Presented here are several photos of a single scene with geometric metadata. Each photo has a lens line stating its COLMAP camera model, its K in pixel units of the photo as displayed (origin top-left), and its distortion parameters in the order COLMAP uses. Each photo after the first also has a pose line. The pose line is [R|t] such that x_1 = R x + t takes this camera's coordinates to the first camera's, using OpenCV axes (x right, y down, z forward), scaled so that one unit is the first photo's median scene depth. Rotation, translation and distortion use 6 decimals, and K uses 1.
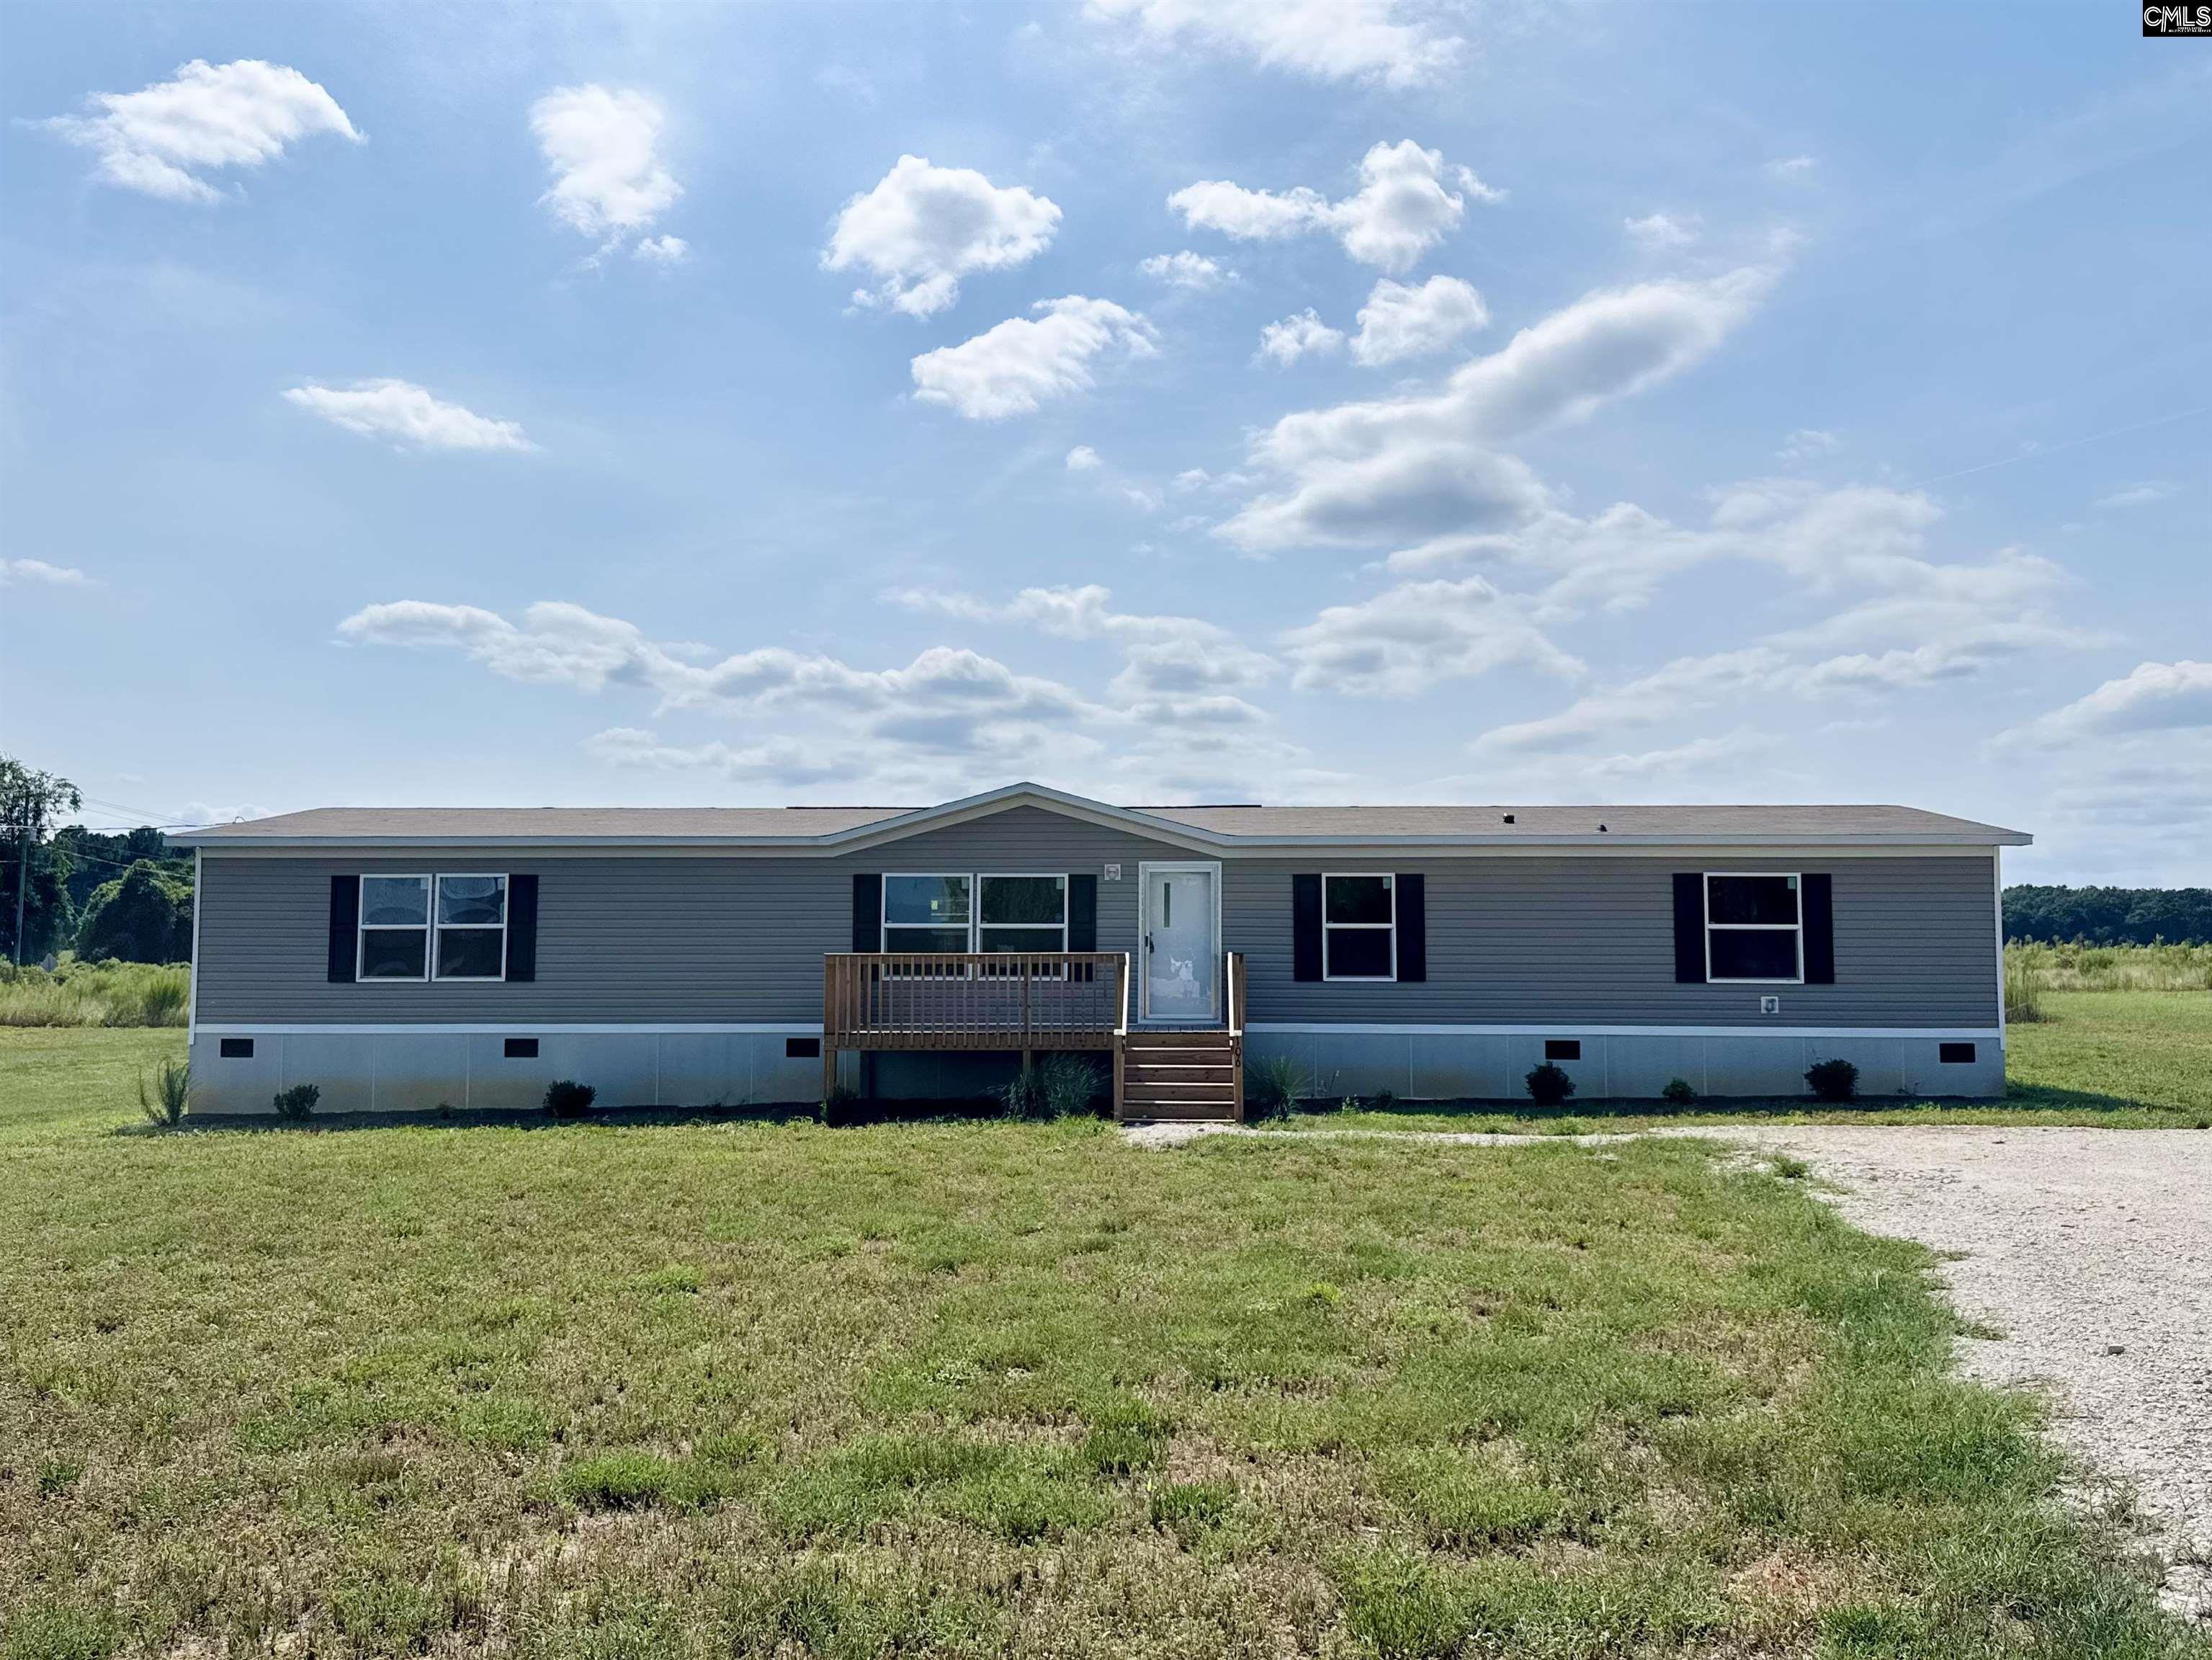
lens RADIAL K [[1552.5, 0, 1106.0], [0, 1552.5, 830.0], [0, 0, 1]] dist [0.083784, -0.001126]
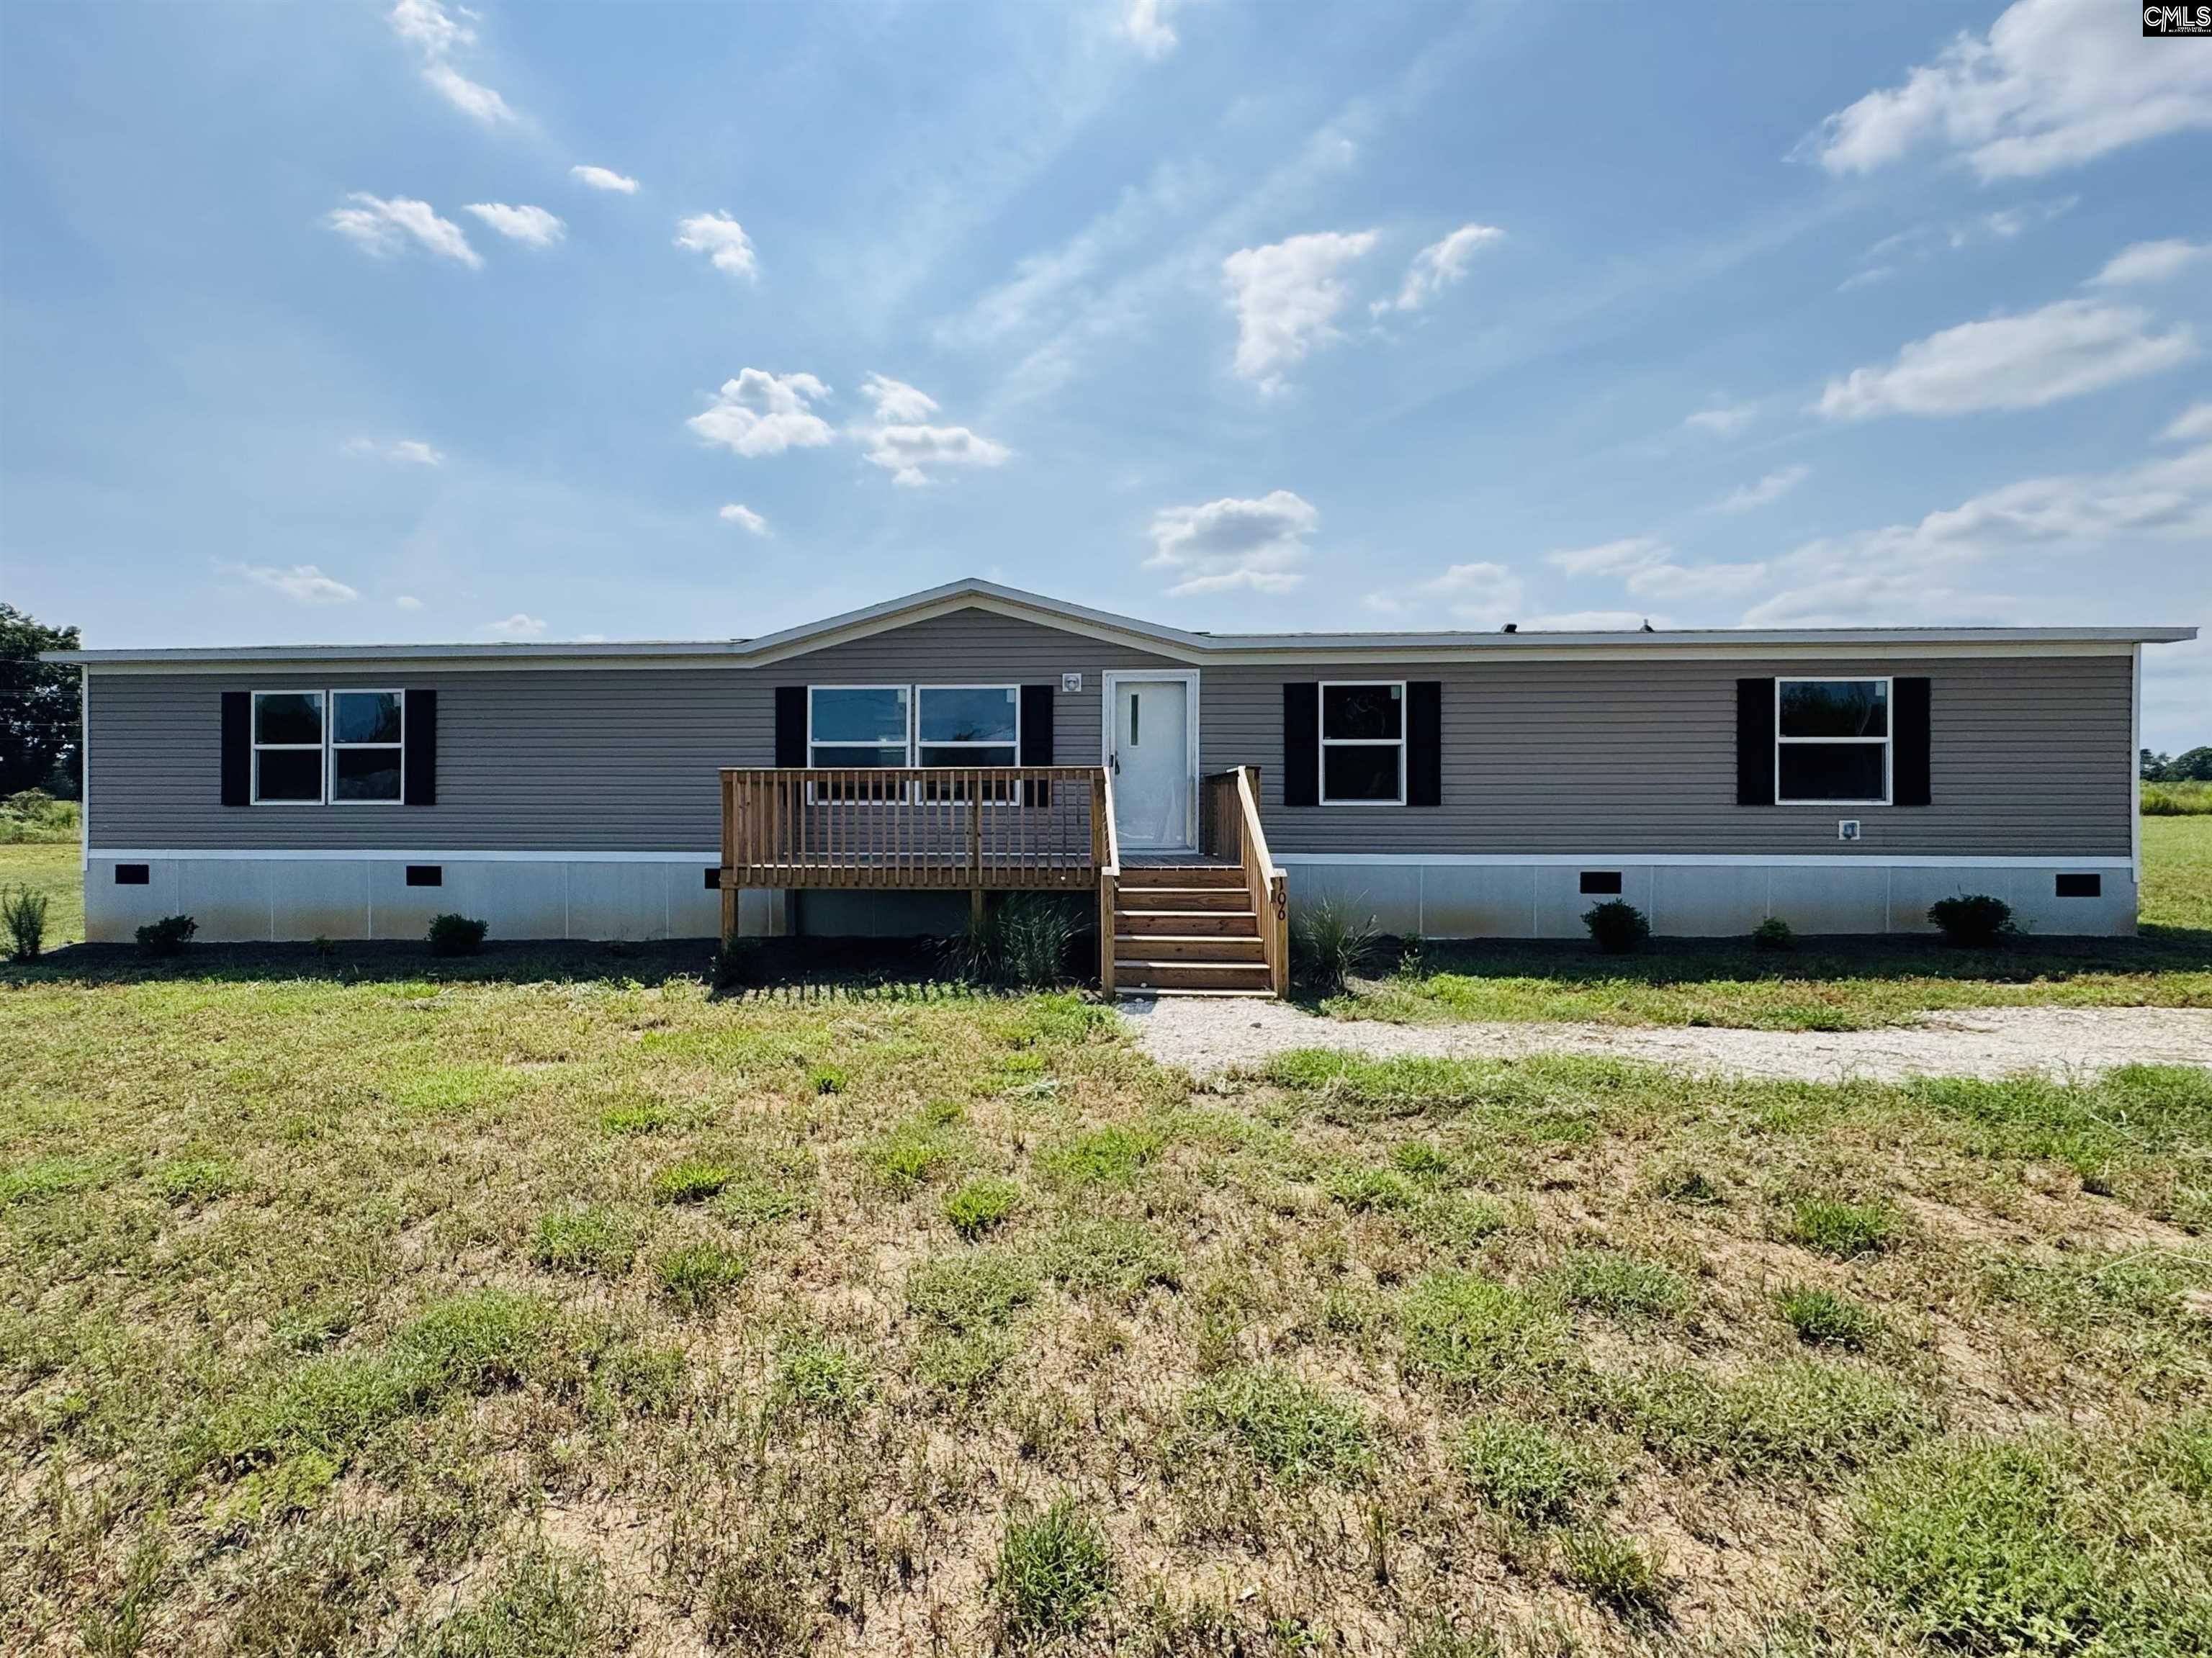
lens RADIAL K [[888.9, 0, 1106.0], [0, 888.9, 829.0], [0, 0, 1]] dist [-0.002014, 0.000092]
pose [[0.993869, 0.000567, 0.110558, -0.032840], [-0.012629, 0.994023, 0.108438, 0.056049], [-0.109836, -0.109169, 0.987936, 0.505306]]
